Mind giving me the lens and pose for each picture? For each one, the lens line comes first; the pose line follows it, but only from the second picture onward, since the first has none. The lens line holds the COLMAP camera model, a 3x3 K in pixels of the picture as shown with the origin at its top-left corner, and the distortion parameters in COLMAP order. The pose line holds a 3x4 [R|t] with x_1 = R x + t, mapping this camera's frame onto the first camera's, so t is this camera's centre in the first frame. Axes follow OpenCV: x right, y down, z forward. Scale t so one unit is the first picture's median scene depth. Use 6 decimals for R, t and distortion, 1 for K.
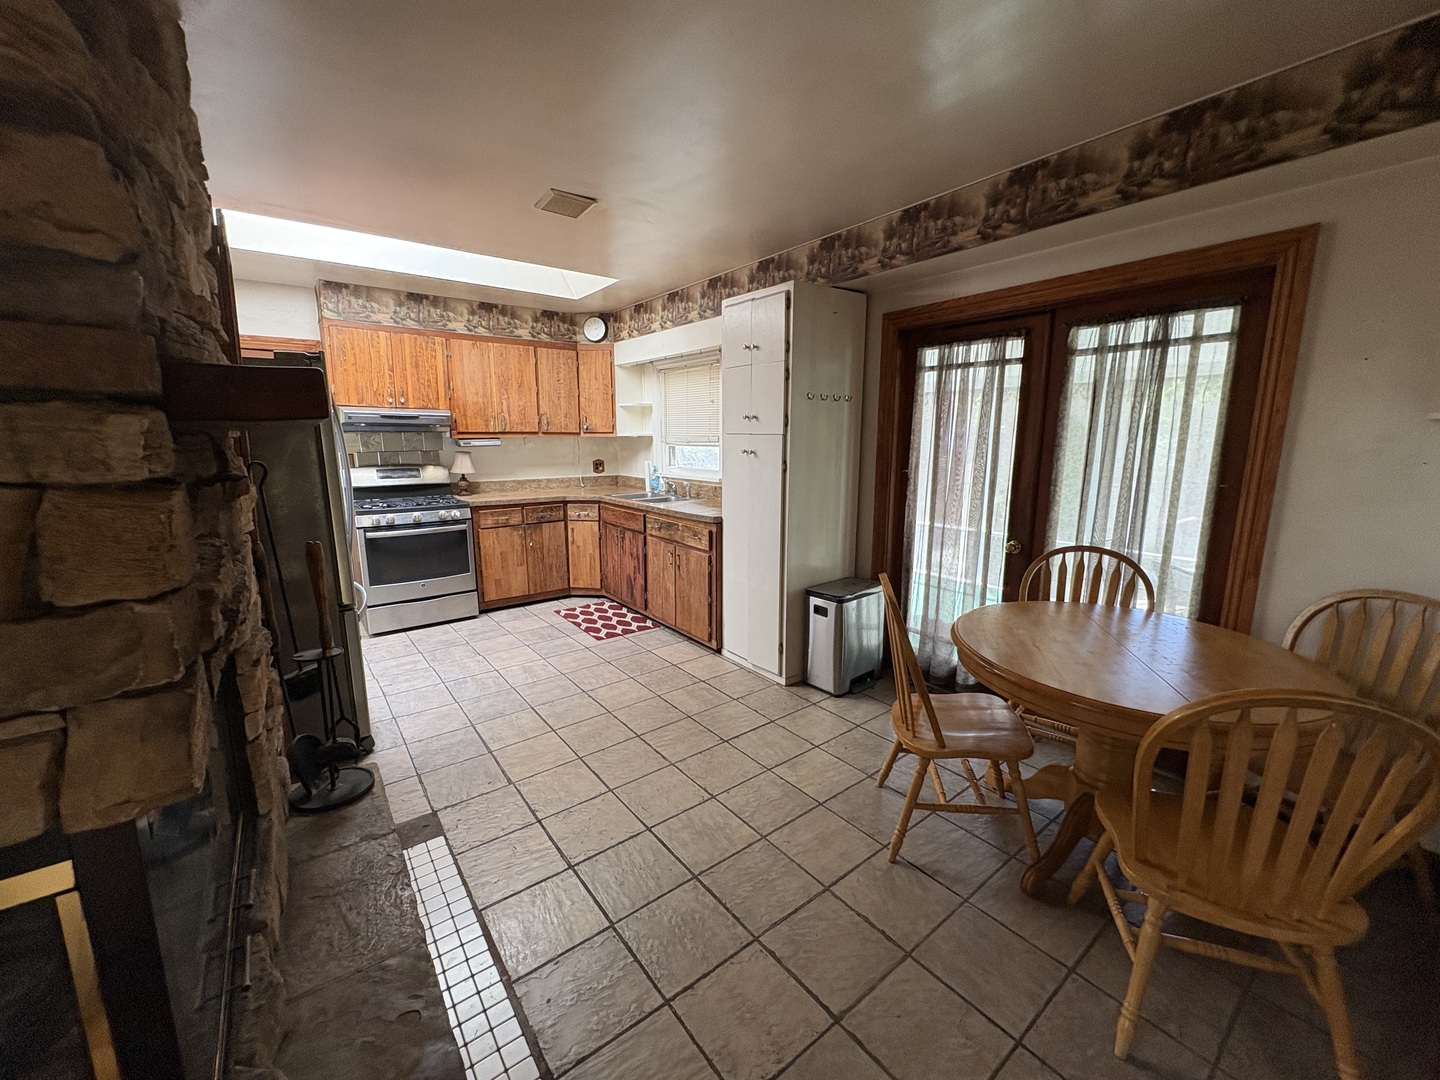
lens RADIAL K [[571.8, 0, 717.4], [0, 571.8, 537.2], [0, 0, 1]] dist [0.002577, 0.000229]
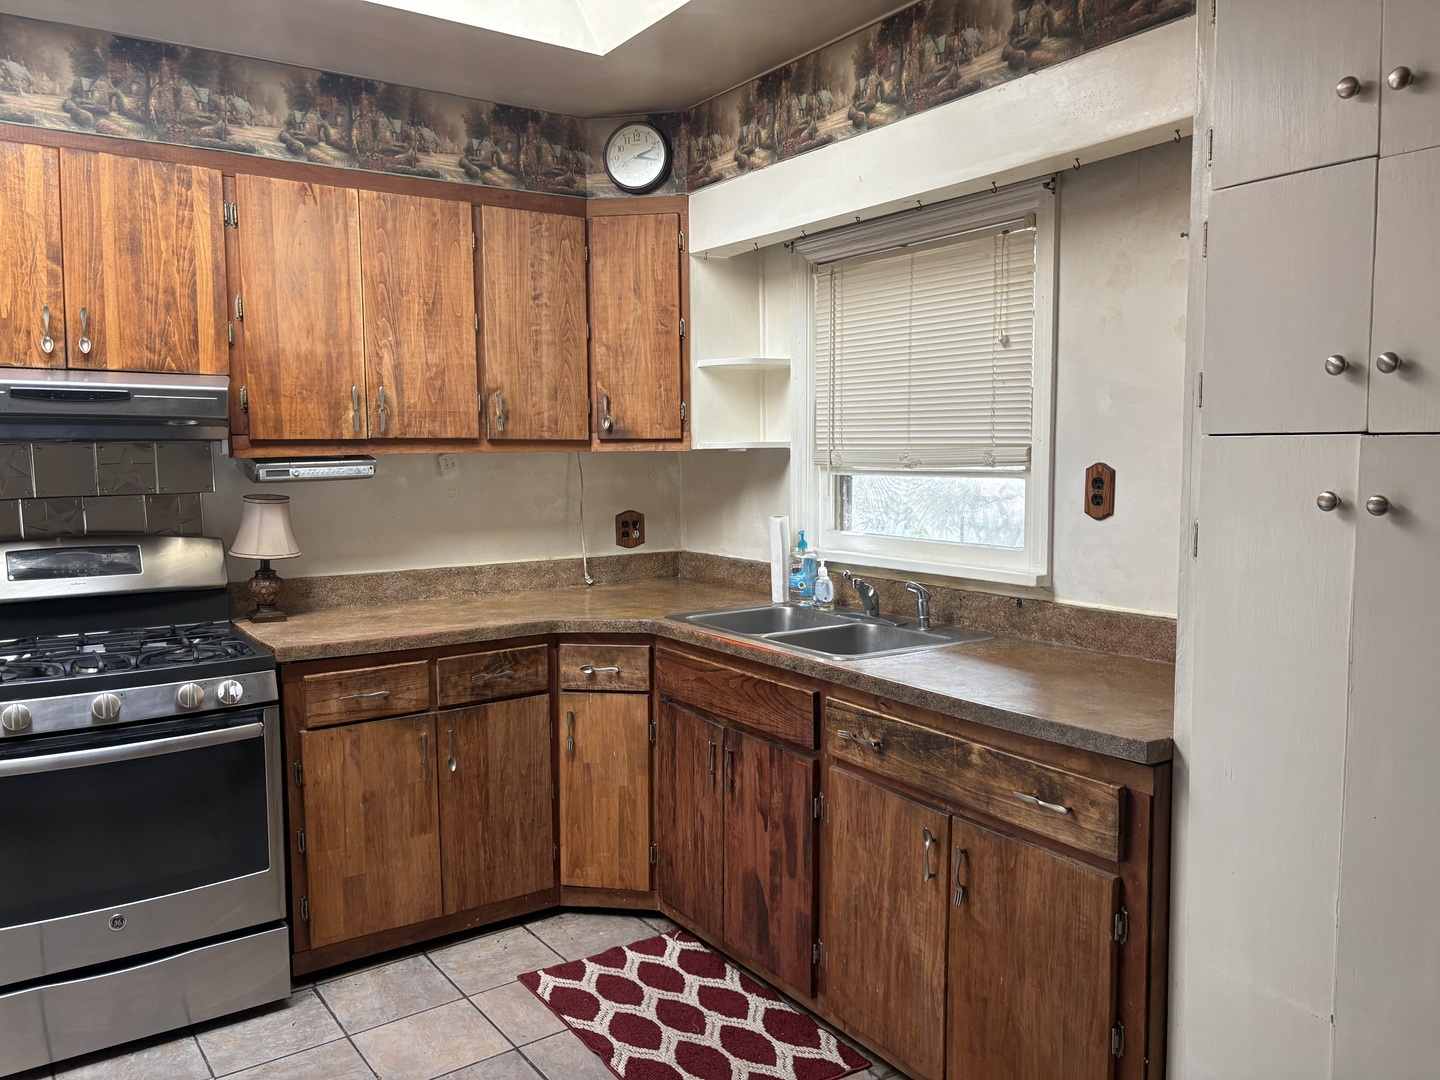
lens RADIAL K [[1092.7, 0, 720.8], [0, 1092.7, 548.7], [0, 0, 1]] dist [0.055599, -0.062369]
pose [[0.998659, -0.003919, -0.051625, -0.146435], [-0.000429, 0.996470, -0.083948, -0.067223], [0.051772, 0.083857, 0.995132, 0.383497]]
